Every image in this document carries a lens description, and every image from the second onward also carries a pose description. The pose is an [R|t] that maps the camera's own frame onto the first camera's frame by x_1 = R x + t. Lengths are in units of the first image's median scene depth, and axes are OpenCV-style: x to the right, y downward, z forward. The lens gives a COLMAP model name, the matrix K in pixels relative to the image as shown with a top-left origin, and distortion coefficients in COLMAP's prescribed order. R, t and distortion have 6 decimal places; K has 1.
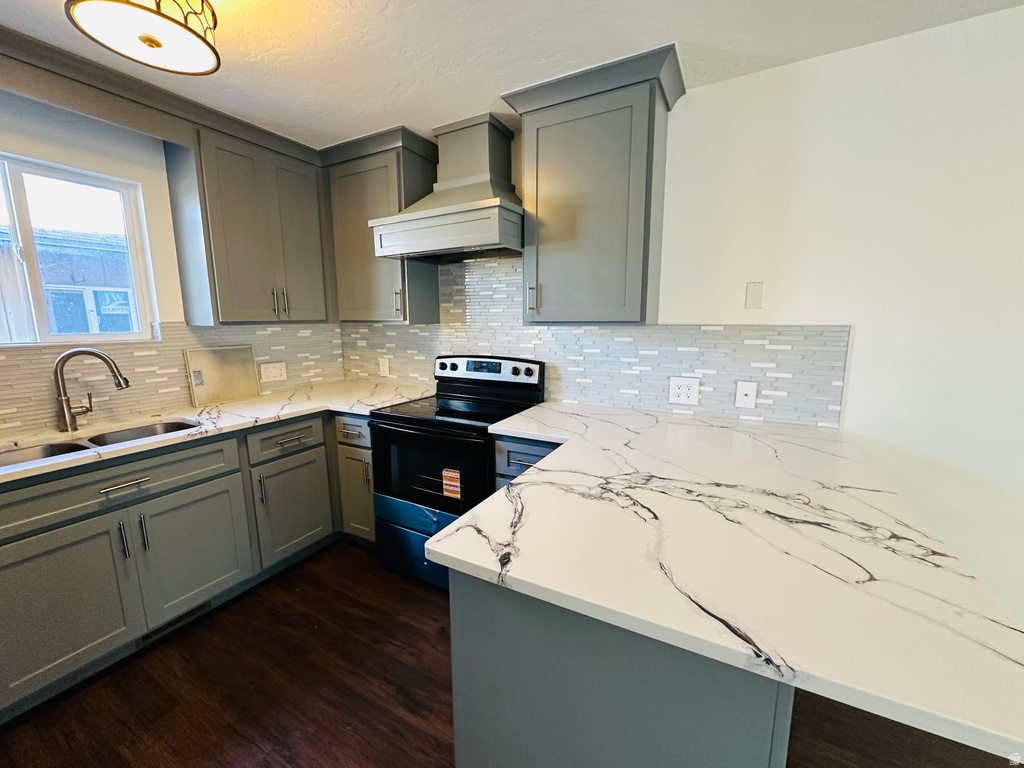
lens RADIAL K [[408.2, 0, 512.0], [0, 408.2, 384.0], [0, 0, 1]] dist [-0.002969, 0.000046]
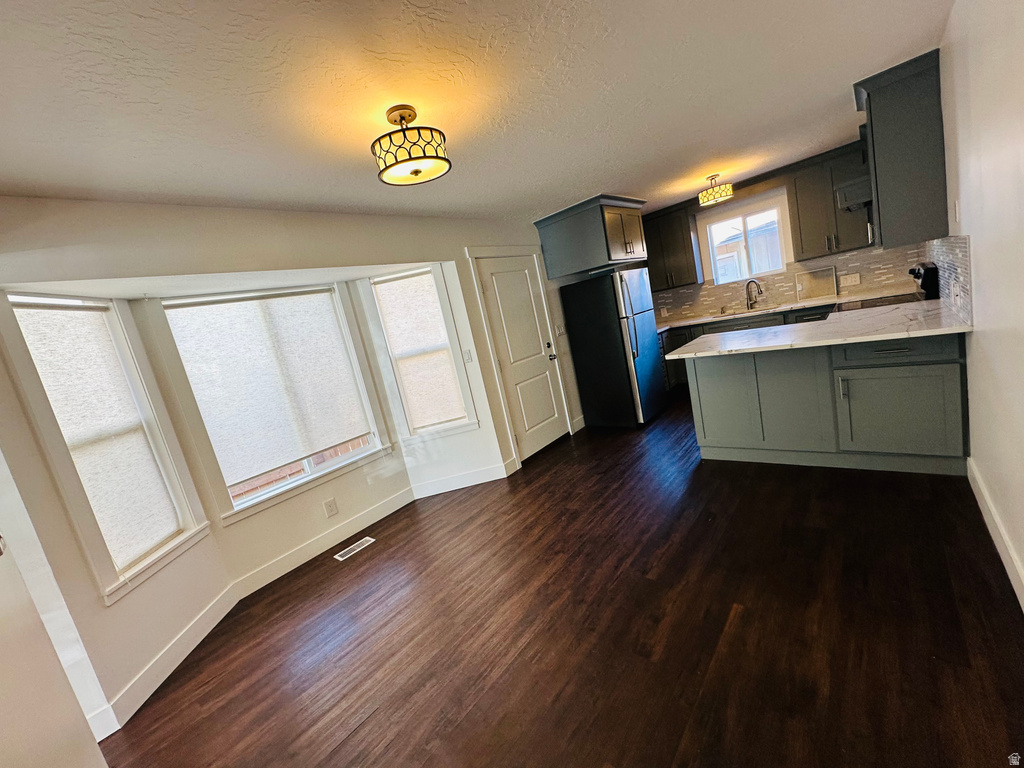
lens RADIAL K [[408.2, 0, 512.0], [0, 408.2, 384.0], [0, 0, 1]] dist [-0.002969, 0.000046]
pose [[-0.202640, 0.203846, -0.957802, 1.890607], [0.060324, 0.978835, 0.195559, -0.028843], [0.977393, -0.018150, -0.210648, -0.034172]]
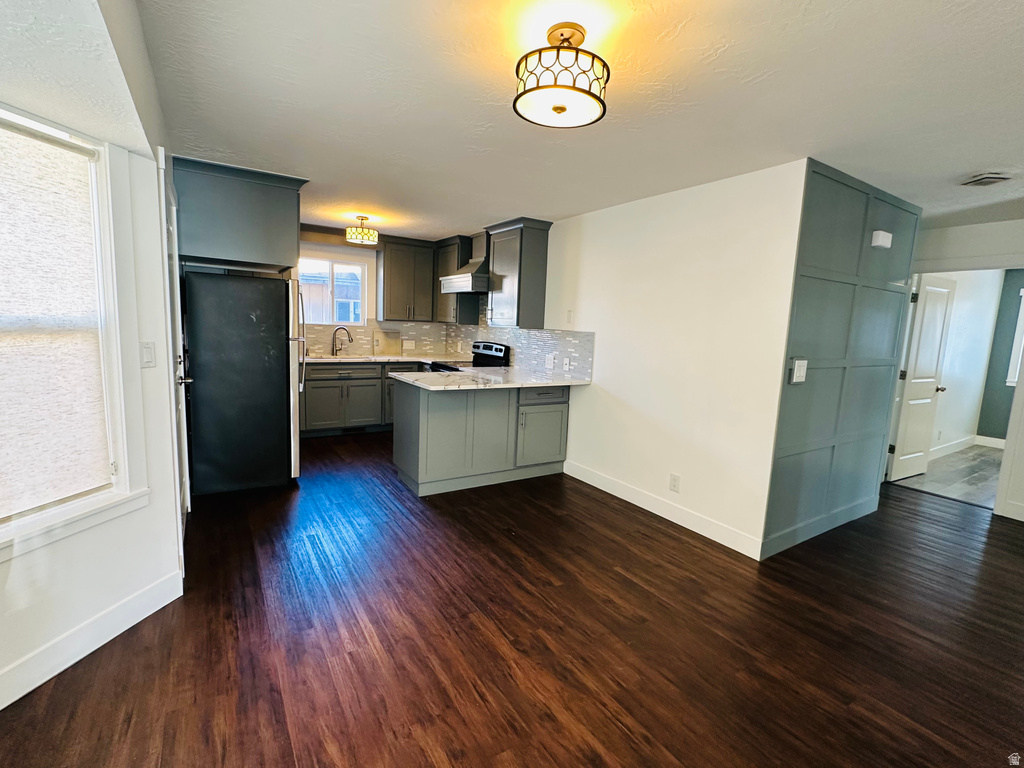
lens RADIAL K [[468.2, 0, 512.0], [0, 468.2, 384.0], [0, 0, 1]] dist [-0.001246, -0.000268]
pose [[0.878435, 0.104748, -0.466240, 1.344744], [-0.122764, 0.992401, -0.008341, 0.167015], [0.461824, 0.064565, 0.884619, -1.136193]]
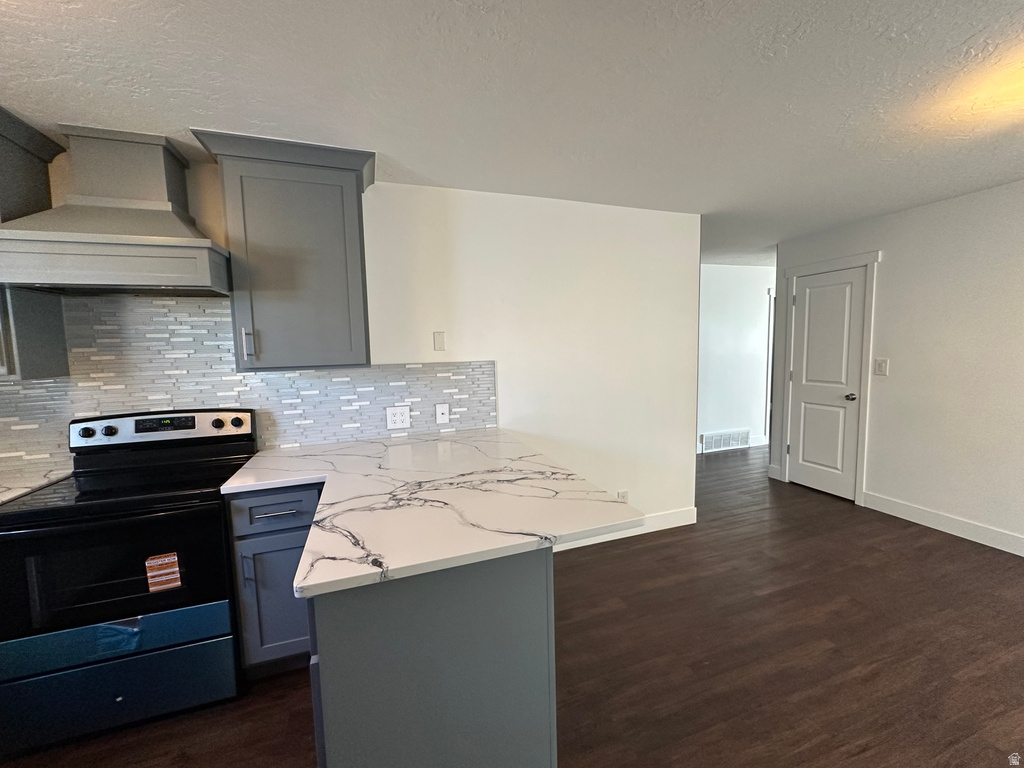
lens RADIAL K [[408.2, 0, 512.0], [0, 408.2, 384.0], [0, 0, 1]] dist [-0.002969, 0.000046]
pose [[0.668197, -0.080528, 0.739614, -0.246210], [0.138484, 0.990214, -0.017299, -0.014583], [-0.730982, 0.113984, 0.672809, -0.083796]]
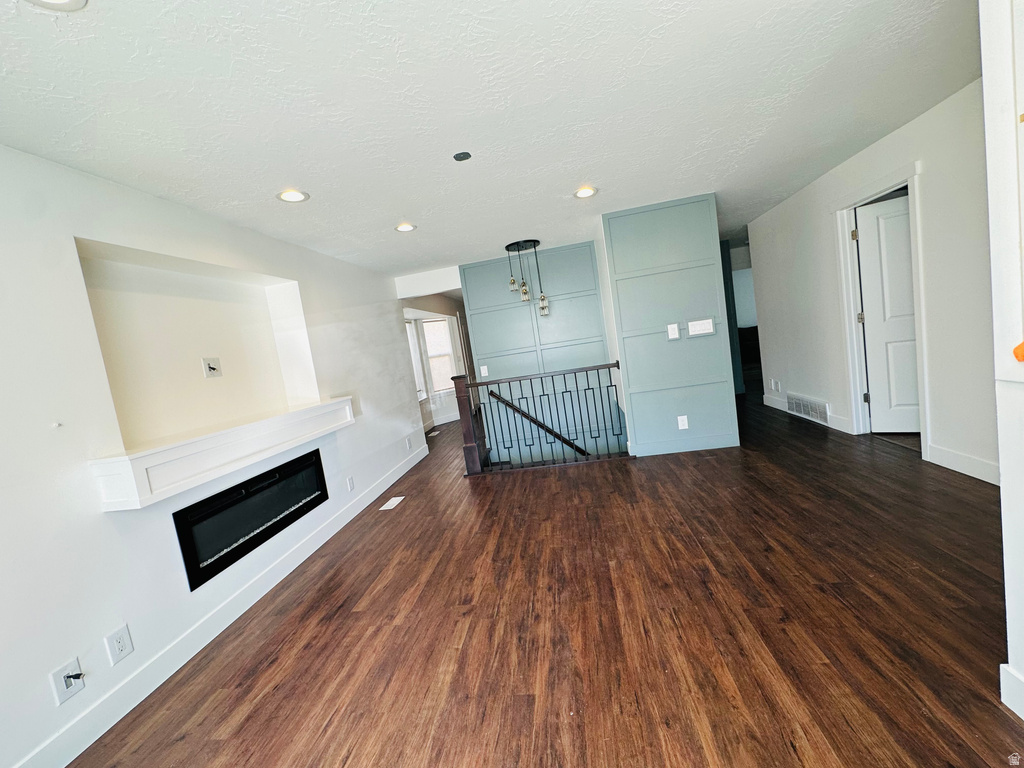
lens RADIAL K [[408.2, 0, 512.0], [0, 408.2, 384.0], [0, 0, 1]] dist [-0.002969, 0.000046]
pose [[0.362658, 0.038275, -0.931136, 4.134870], [0.000764, 0.999144, 0.041368, 0.274221], [0.931922, -0.015713, 0.362318, -1.587723]]
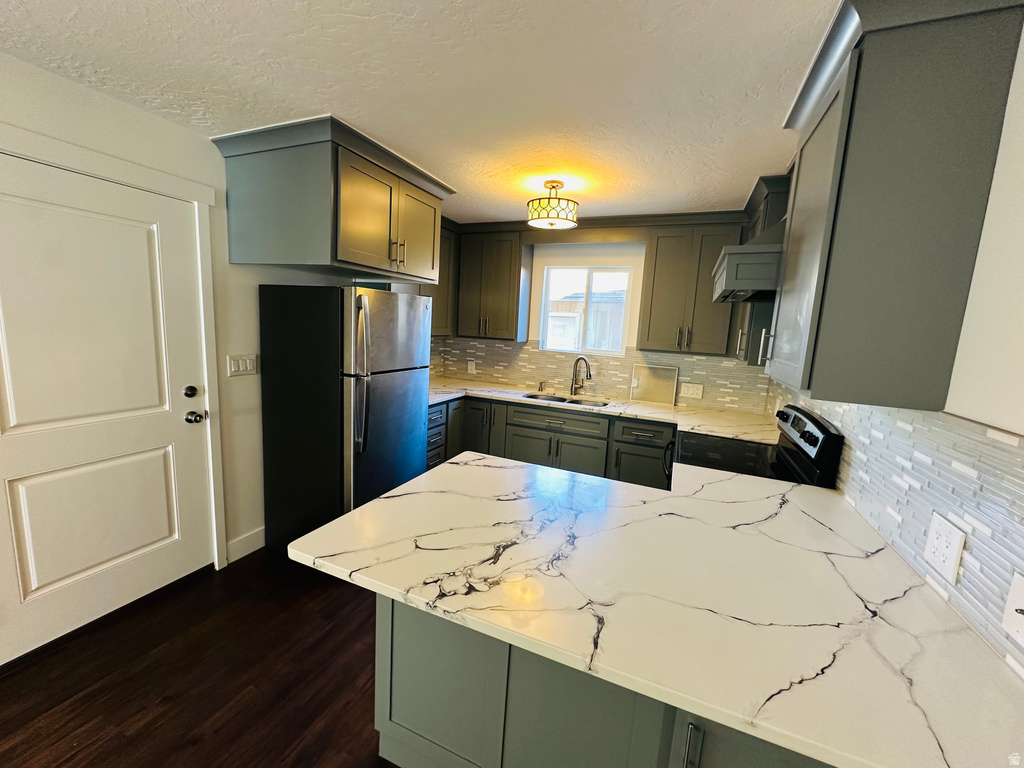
lens RADIAL K [[408.2, 0, 512.0], [0, 408.2, 384.0], [0, 0, 1]] dist [-0.002969, 0.000046]
pose [[0.104319, 0.156405, -0.982168, 0.822875], [-0.213585, 0.968038, 0.131469, -0.130129], [0.971339, 0.196062, 0.134391, 0.367418]]
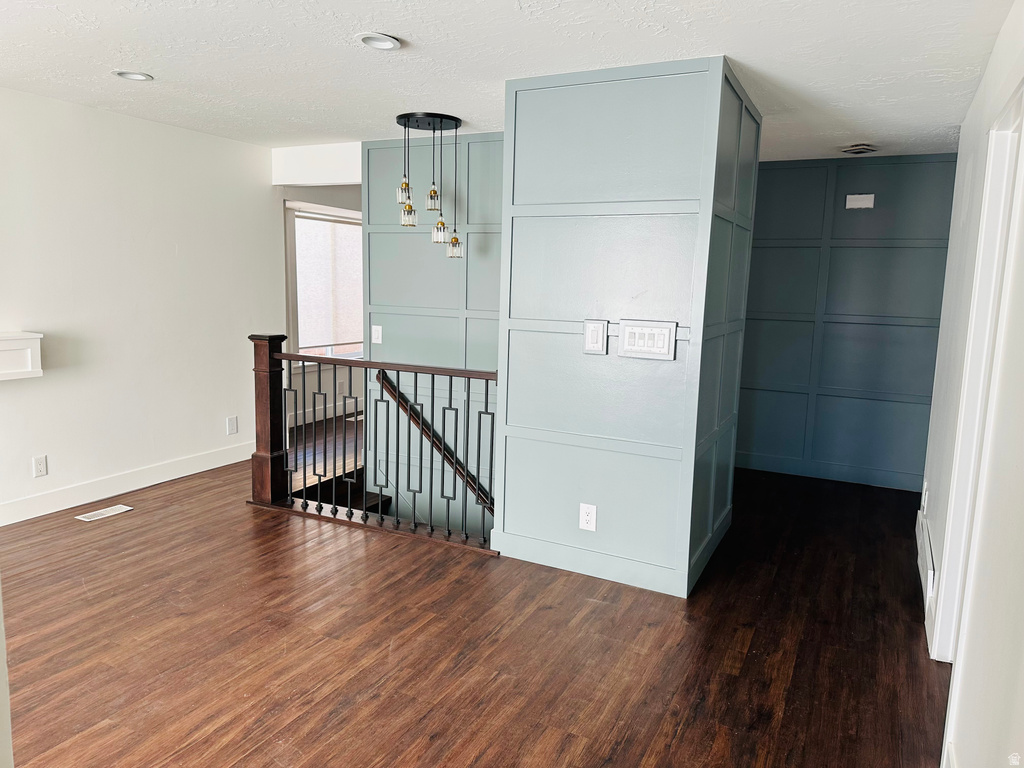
lens RADIAL K [[714.3, 0, 512.0], [0, 714.3, 384.0], [0, 0, 1]] dist [0.084935, -0.110876]
pose [[0.033806, 0.150318, -0.988060, 4.275131], [-0.187370, 0.972049, 0.141471, 0.010635], [0.981707, 0.180350, 0.061026, -0.438058]]
